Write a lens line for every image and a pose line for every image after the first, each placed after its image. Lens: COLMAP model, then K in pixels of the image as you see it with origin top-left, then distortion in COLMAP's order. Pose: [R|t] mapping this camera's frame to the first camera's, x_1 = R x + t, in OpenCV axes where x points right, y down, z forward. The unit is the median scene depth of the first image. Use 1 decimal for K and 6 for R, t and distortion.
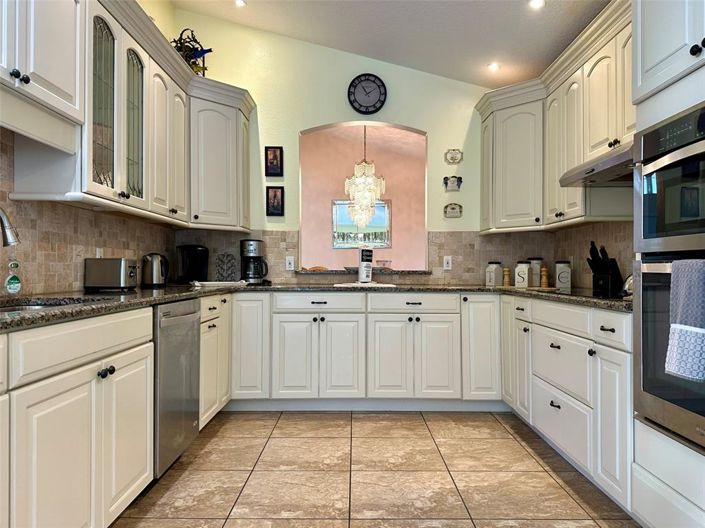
lens RADIAL K [[484.9, 0, 352.5], [0, 484.9, 264.0], [0, 0, 1]] dist [0.098054, -0.175507]
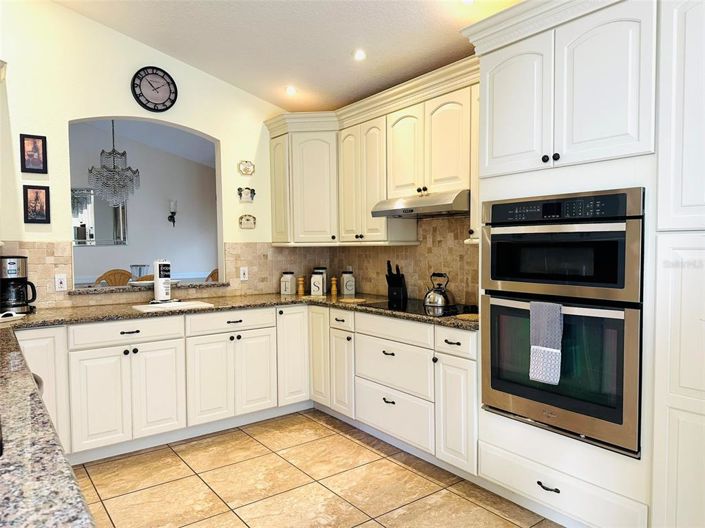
lens RADIAL K [[484.9, 0, 352.5], [0, 484.9, 264.0], [0, 0, 1]] dist [0.098054, -0.175507]
pose [[0.803618, -0.030093, 0.594384, -0.260913], [0.005063, 0.999030, 0.043735, -0.076277], [-0.595124, -0.032137, 0.802991, 0.060411]]
